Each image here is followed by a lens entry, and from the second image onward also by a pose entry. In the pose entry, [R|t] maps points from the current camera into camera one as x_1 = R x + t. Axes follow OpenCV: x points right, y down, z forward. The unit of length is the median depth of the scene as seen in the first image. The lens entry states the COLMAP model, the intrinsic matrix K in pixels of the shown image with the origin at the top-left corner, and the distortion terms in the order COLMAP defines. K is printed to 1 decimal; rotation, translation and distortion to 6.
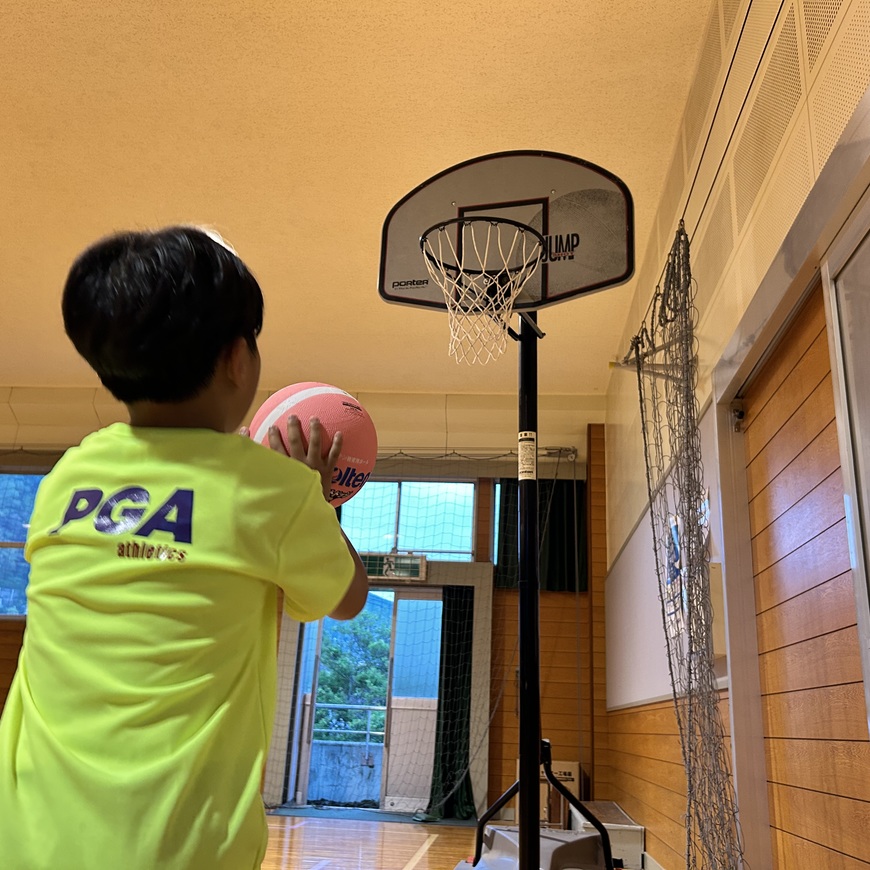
lens RADIAL K [[871.7, 0, 435.0], [0, 871.7, 435.0], [0, 0, 1]] dist [0.020978, -0.002030]
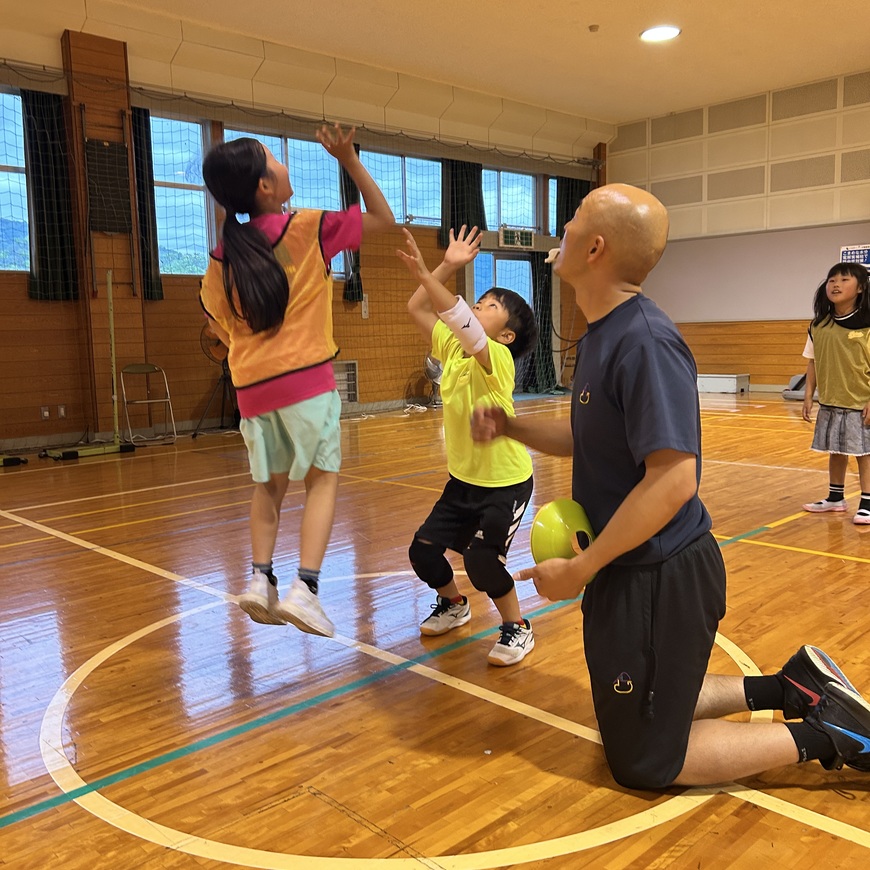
lens RADIAL K [[871.7, 0, 435.0], [0, 871.7, 435.0], [0, 0, 1]] dist [0.020978, -0.002030]
pose [[0.675907, -0.146189, 0.722342, -1.162889], [-0.168878, 0.923328, 0.344886, -0.019312], [-0.717377, -0.355098, 0.599396, 0.130098]]
